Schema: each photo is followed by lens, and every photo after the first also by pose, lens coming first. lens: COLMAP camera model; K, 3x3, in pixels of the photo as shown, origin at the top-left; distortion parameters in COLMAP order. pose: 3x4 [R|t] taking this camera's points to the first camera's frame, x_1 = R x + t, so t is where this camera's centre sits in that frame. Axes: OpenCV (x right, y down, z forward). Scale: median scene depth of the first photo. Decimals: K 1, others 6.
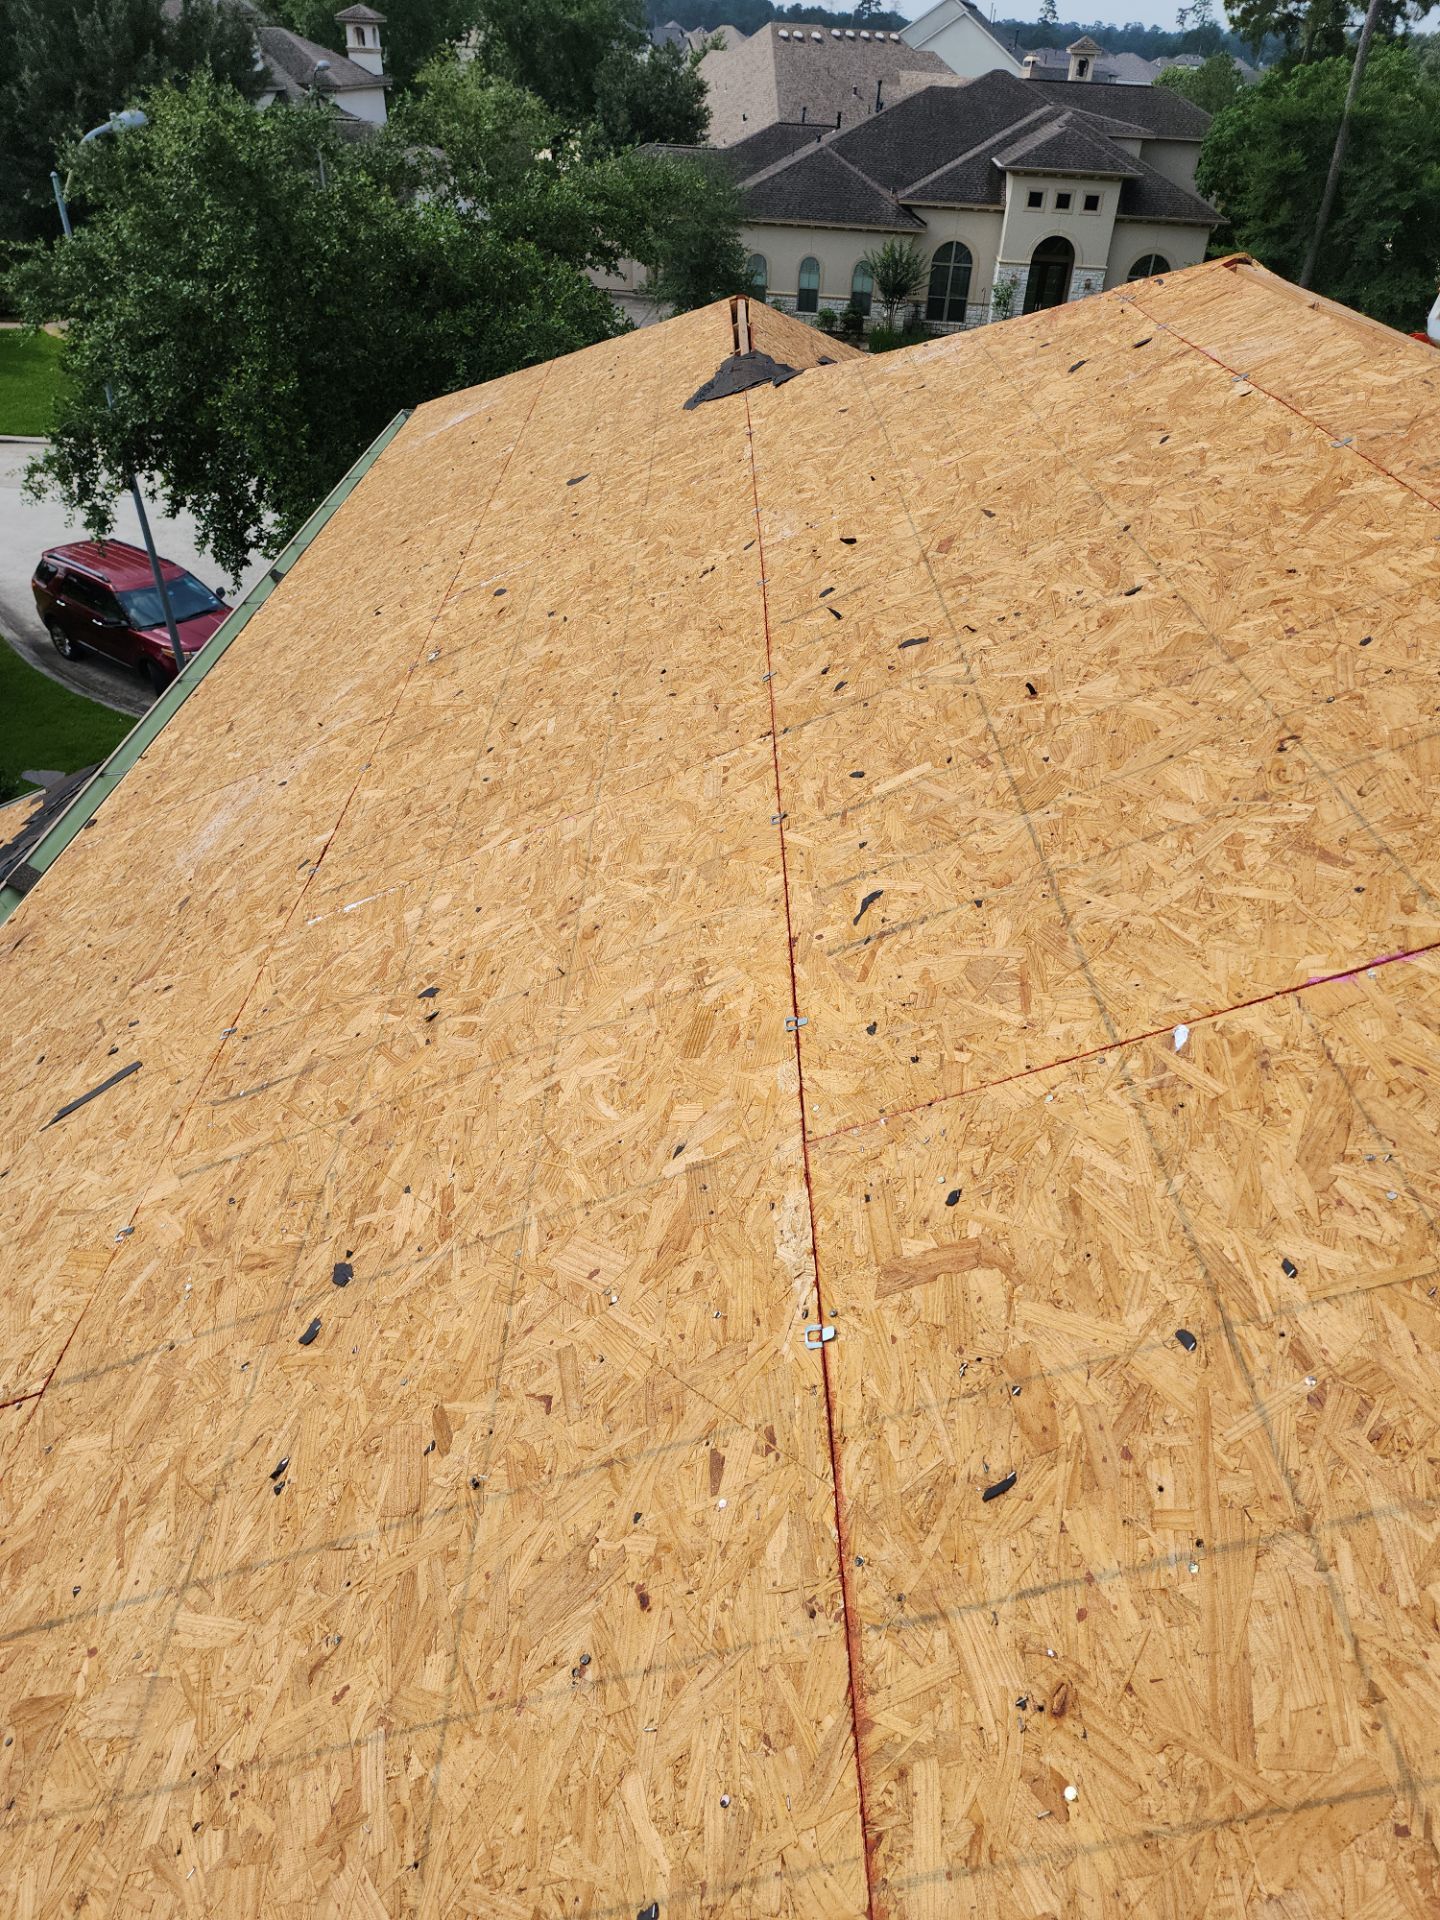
lens RADIAL K [[1268.9, 0, 732.4], [0, 1268.9, 980.3], [0, 0, 1]] dist [0.070392, -0.060550]
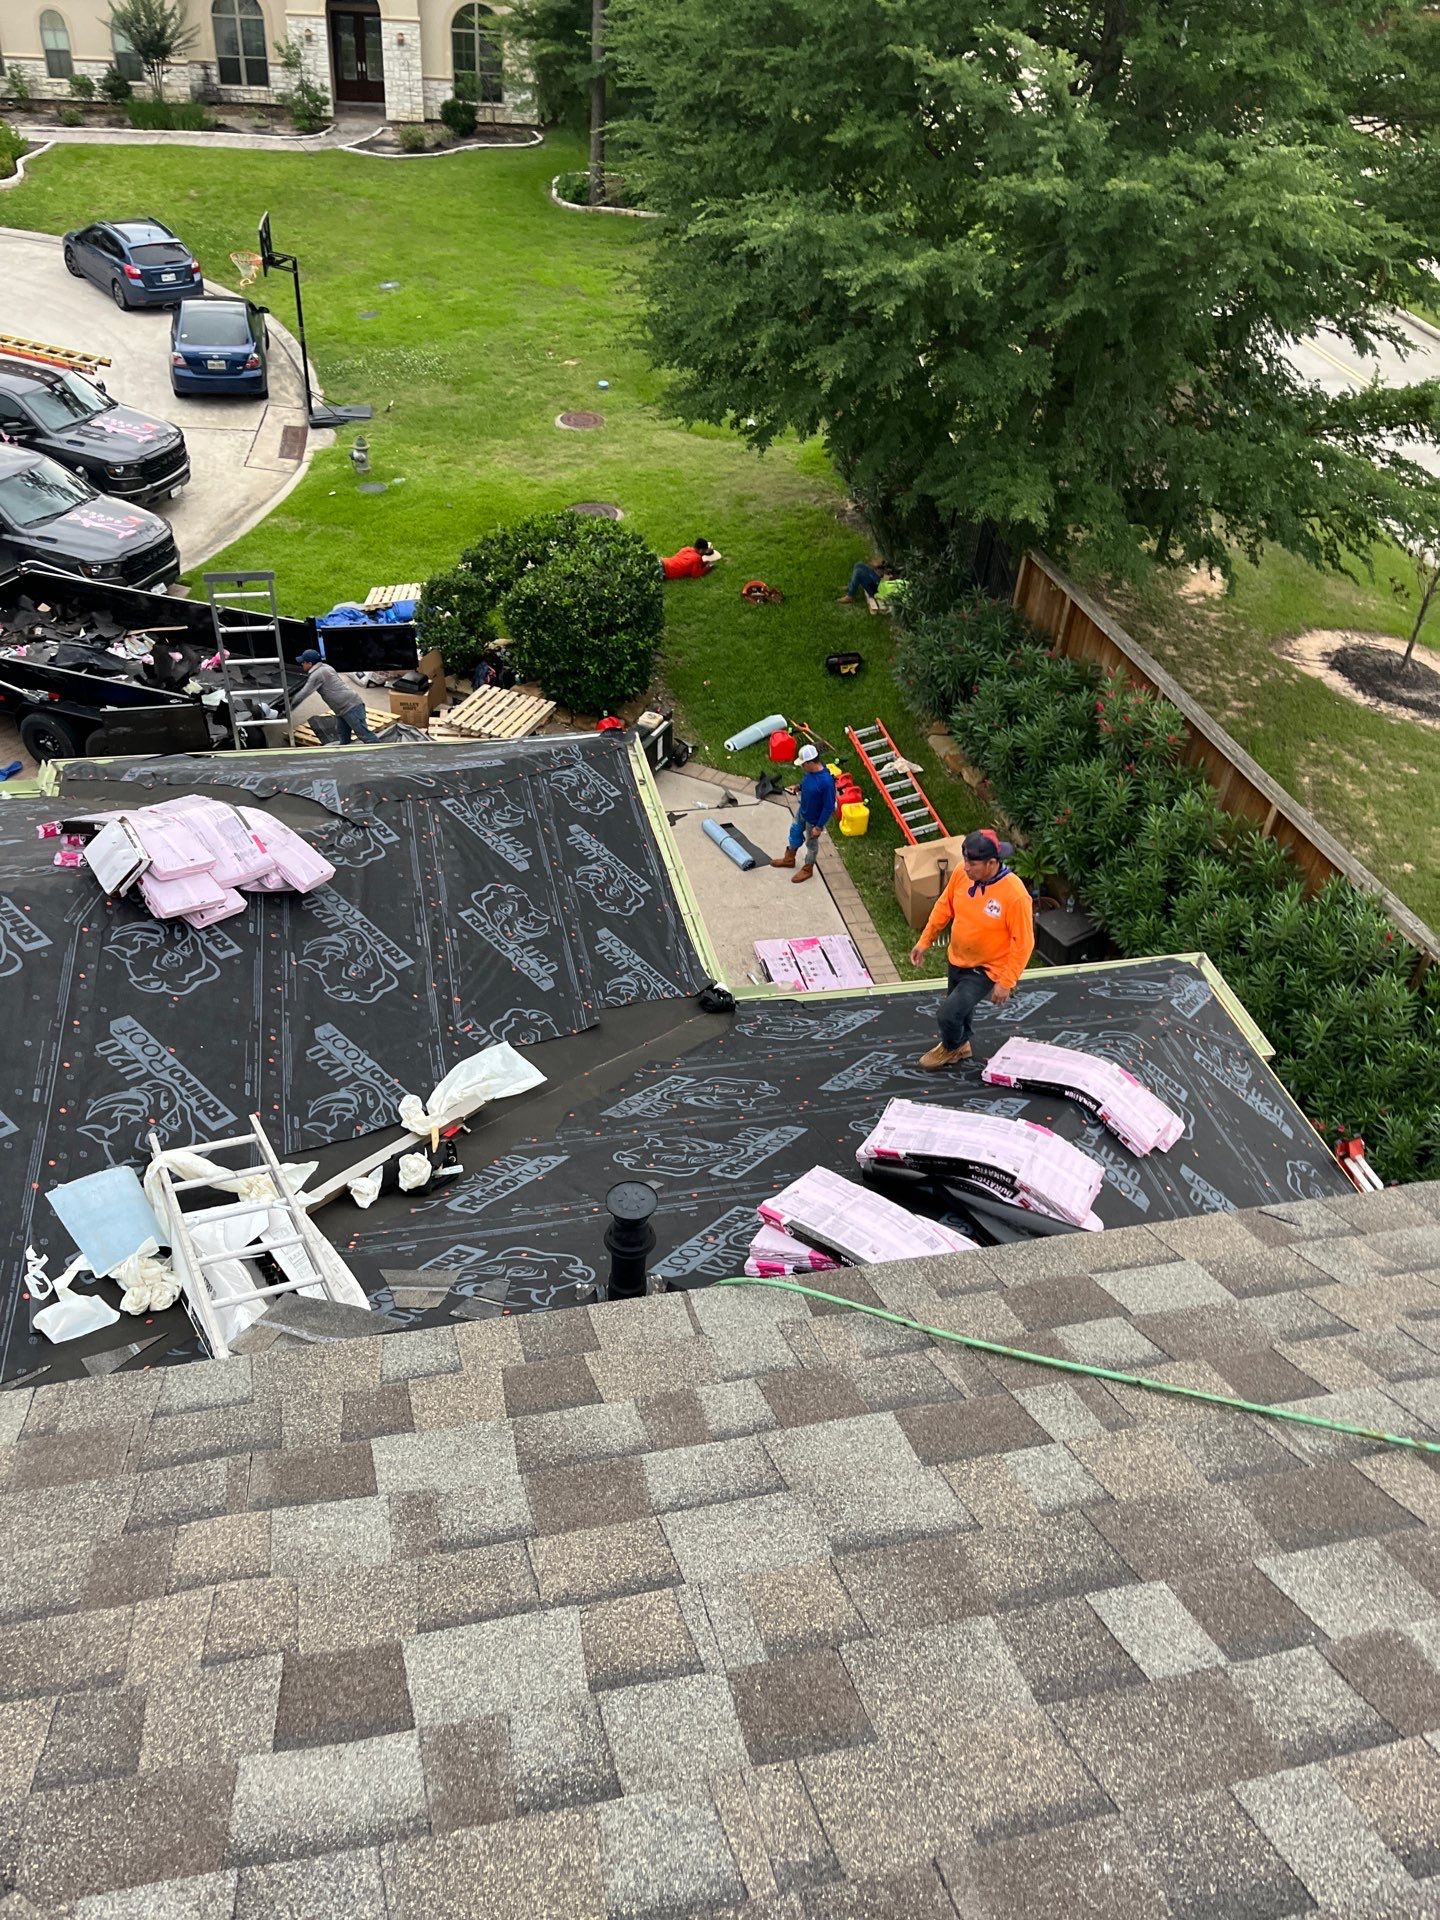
lens RADIAL K [[1437.7, 0, 719.1], [0, 1437.7, 956.4], [0, 0, 1]] dist [0.062673, -0.085358]
pose [[0.979154, -0.115165, 0.167317, 0.255235], [0.101820, 0.991054, 0.086287, -0.023851], [-0.175757, -0.067452, 0.982120, 0.024141]]
